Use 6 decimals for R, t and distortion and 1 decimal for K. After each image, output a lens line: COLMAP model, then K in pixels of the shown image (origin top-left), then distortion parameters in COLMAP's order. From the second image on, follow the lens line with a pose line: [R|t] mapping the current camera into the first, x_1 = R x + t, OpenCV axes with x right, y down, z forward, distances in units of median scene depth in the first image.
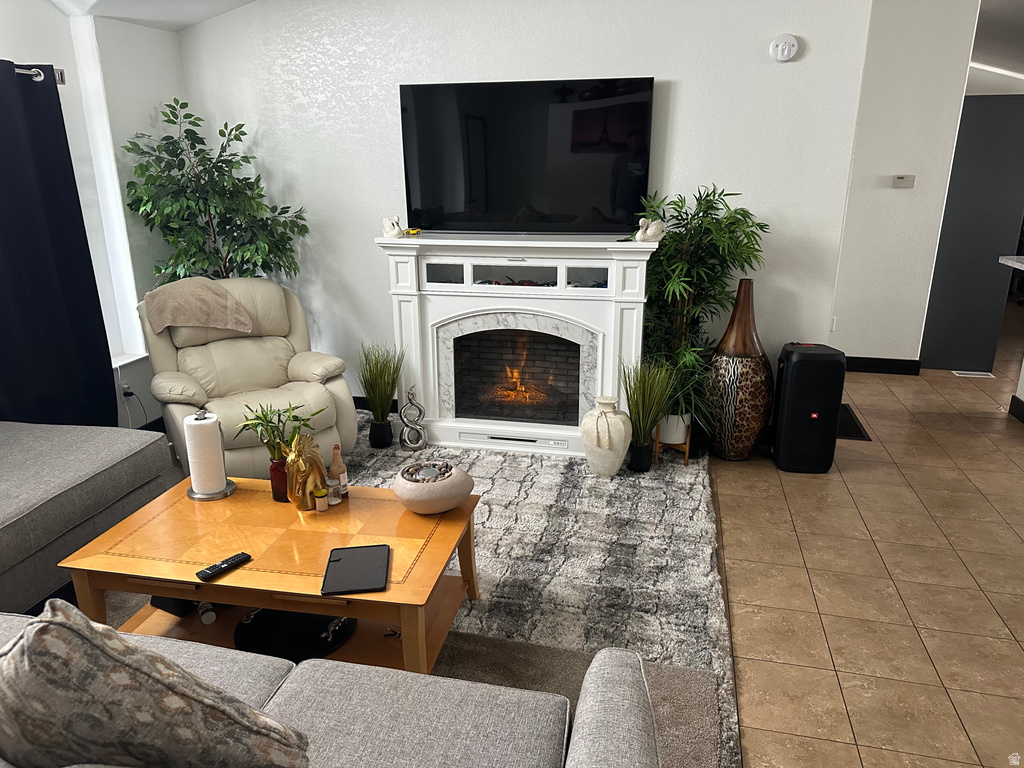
lens RADIAL K [[721.6, 0, 502.8], [0, 721.6, 389.3], [0, 0, 1]] dist [0.056741, -0.064147]
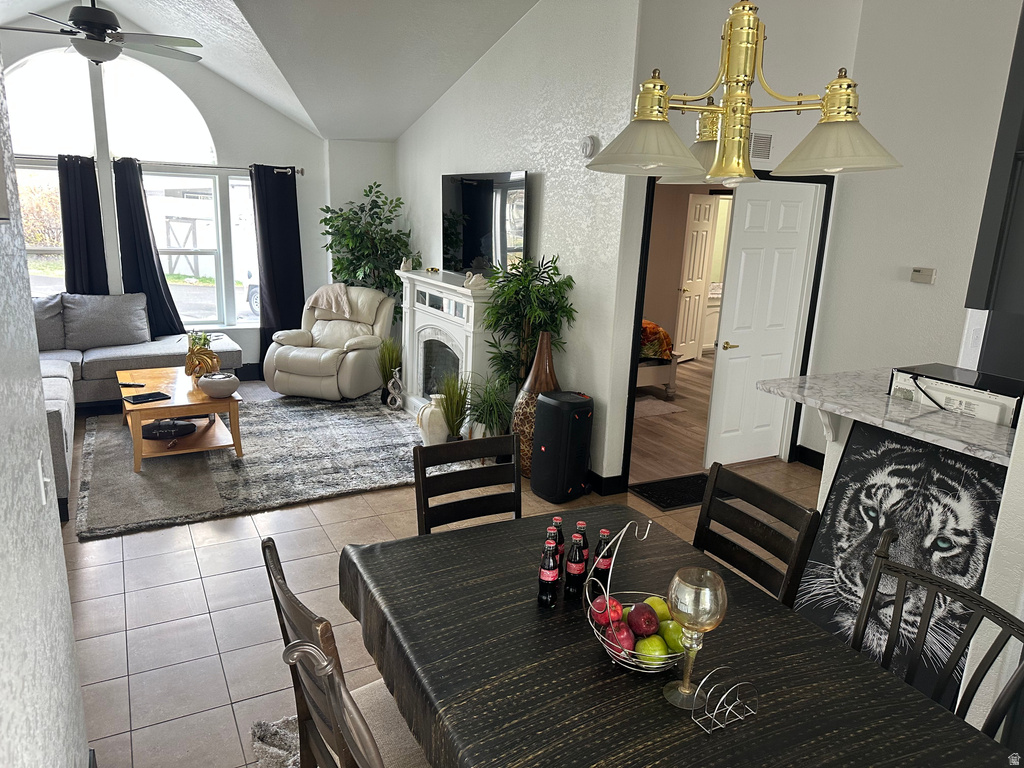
lens RADIAL K [[721.6, 0, 500.3], [0, 721.6, 394.8], [0, 0, 1]] dist [0.056741, -0.064147]
pose [[0.651234, 0.216985, -0.727194, 1.205483], [-0.265905, 0.962746, 0.049141, -0.088981], [0.710766, 0.161363, 0.684670, 0.139155]]
